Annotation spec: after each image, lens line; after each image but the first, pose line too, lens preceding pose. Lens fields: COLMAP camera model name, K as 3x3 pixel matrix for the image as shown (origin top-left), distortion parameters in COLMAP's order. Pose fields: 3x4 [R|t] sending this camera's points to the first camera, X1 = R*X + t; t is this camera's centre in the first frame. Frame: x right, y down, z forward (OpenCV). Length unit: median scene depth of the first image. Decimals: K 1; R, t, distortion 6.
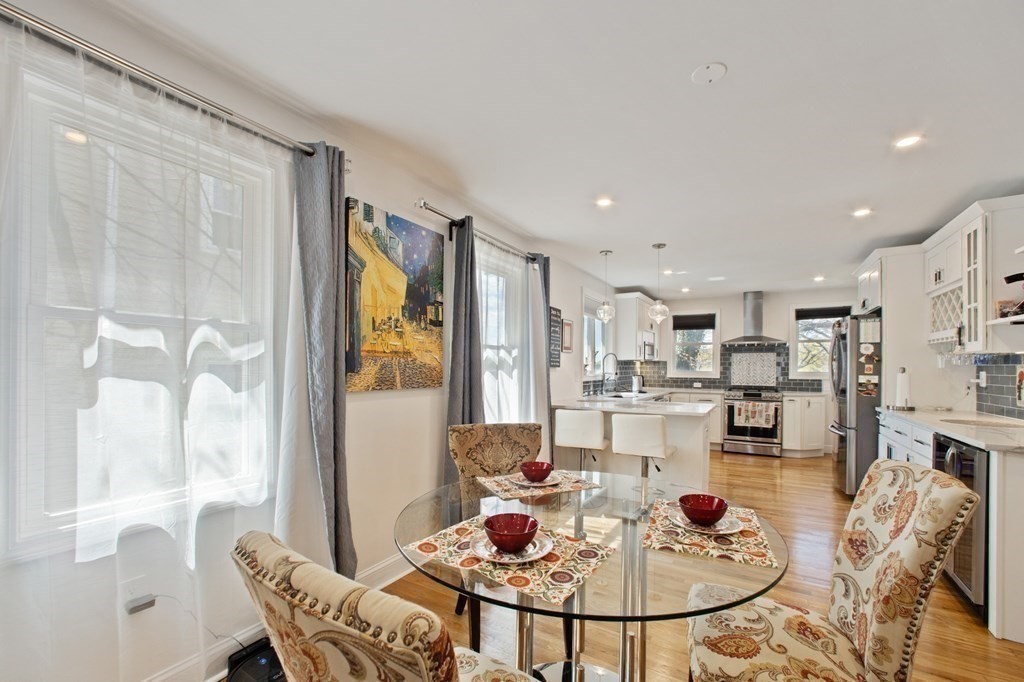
lens RADIAL K [[417.8, 0, 532.7], [0, 417.8, 367.9], [0, 0, 1]] dist [-0.002528, -0.000092]
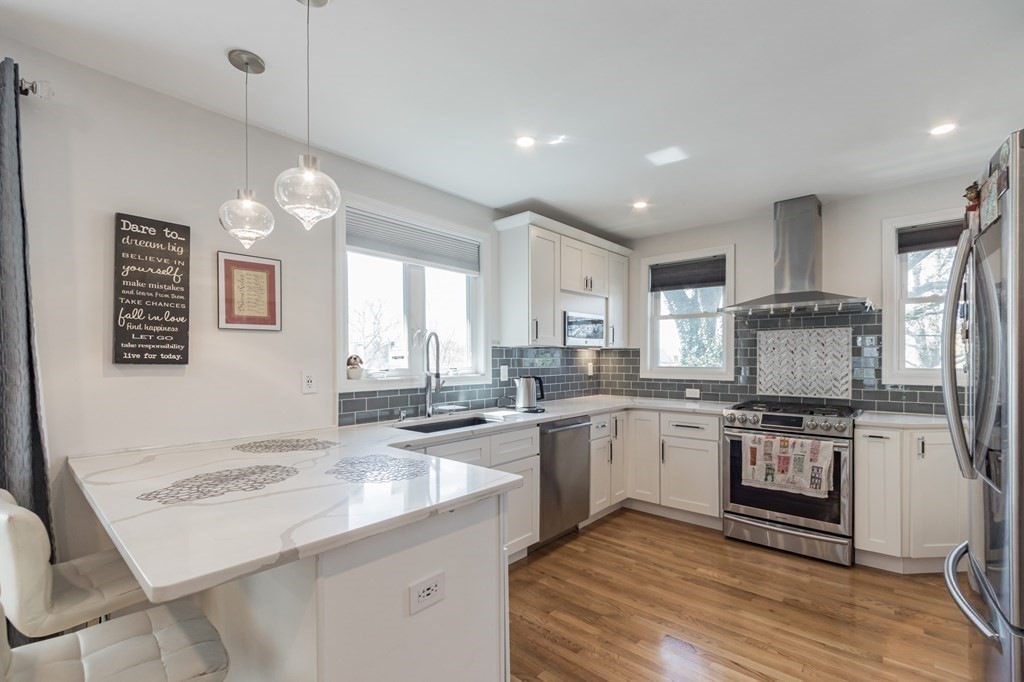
lens RADIAL K [[459.6, 0, 520.2], [0, 459.6, 357.5], [0, 0, 1]] dist [0.001908, 0.000060]
pose [[0.977164, -0.008161, -0.212329, 0.350435], [0.007063, 0.999957, -0.005930, -0.002258], [0.212368, 0.004295, 0.977180, 0.446121]]
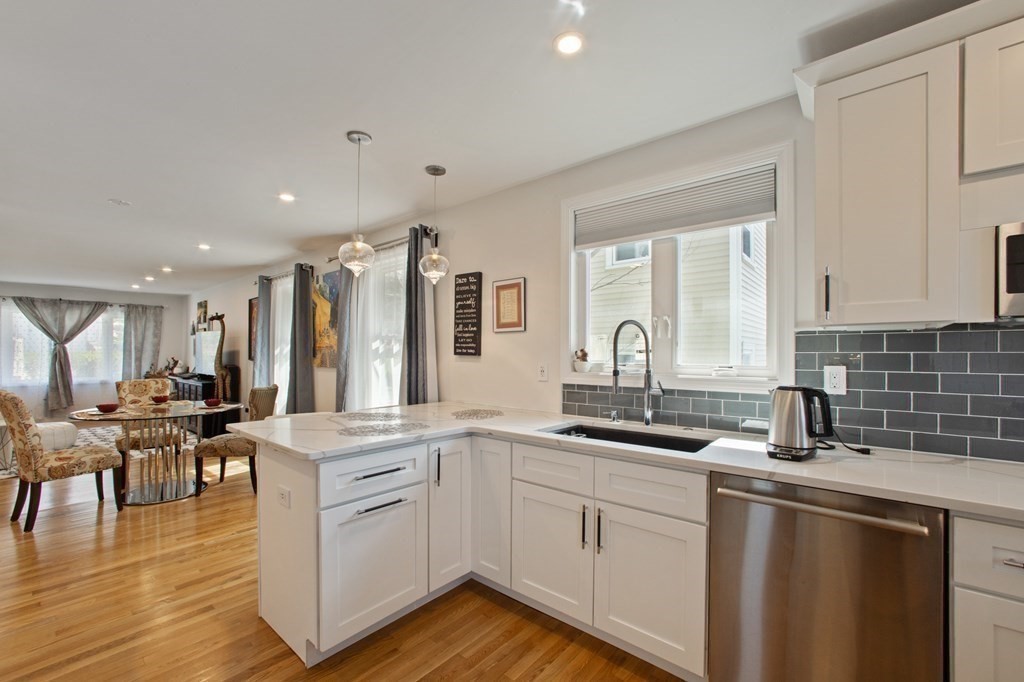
lens RADIAL K [[417.8, 0, 515.6], [0, 417.8, 348.8], [0, 0, 1]] dist [-0.002528, -0.000092]
pose [[-0.178726, -0.016867, -0.983754, 0.514913], [-0.004645, 0.999856, -0.016299, -0.001283], [0.983888, 0.001656, -0.178779, 0.830215]]
